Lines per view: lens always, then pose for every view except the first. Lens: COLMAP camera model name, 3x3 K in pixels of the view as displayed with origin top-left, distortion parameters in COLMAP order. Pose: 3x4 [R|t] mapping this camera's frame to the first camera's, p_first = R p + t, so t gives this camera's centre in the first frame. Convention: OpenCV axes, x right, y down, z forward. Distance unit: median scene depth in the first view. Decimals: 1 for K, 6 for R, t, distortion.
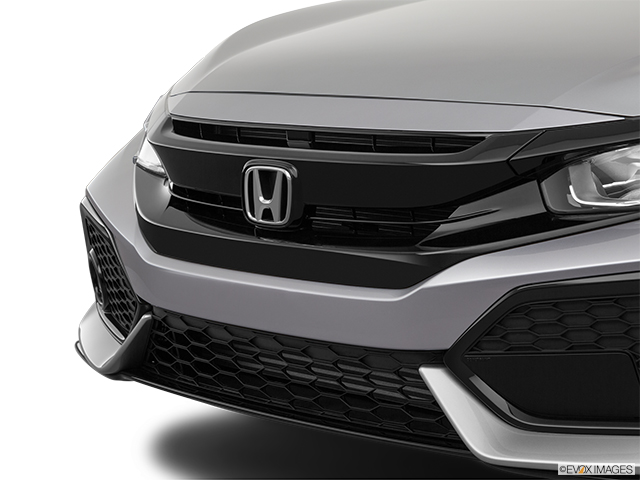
lens RADIAL K [[1749.5, 0, 320.1], [0, 1749.5, 239.2], [0, 0, 1]] dist [-0.081404, 0.000000]
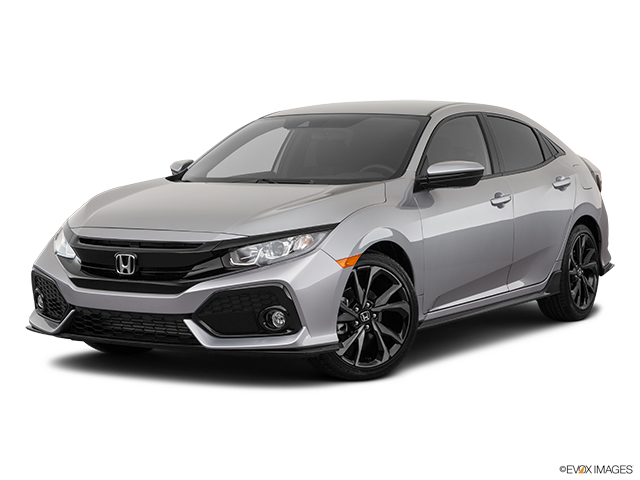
lens RADIAL K [[1245.1, 0, 313.2], [0, 1245.1, 241.2], [0, 0, 1]] dist [0.016731, 0.000000]
pose [[0.966289, -0.016254, 0.256946, -0.269542], [0.029207, 0.998483, -0.046678, 0.043868], [-0.255797, 0.052609, 0.965298, -1.113870]]
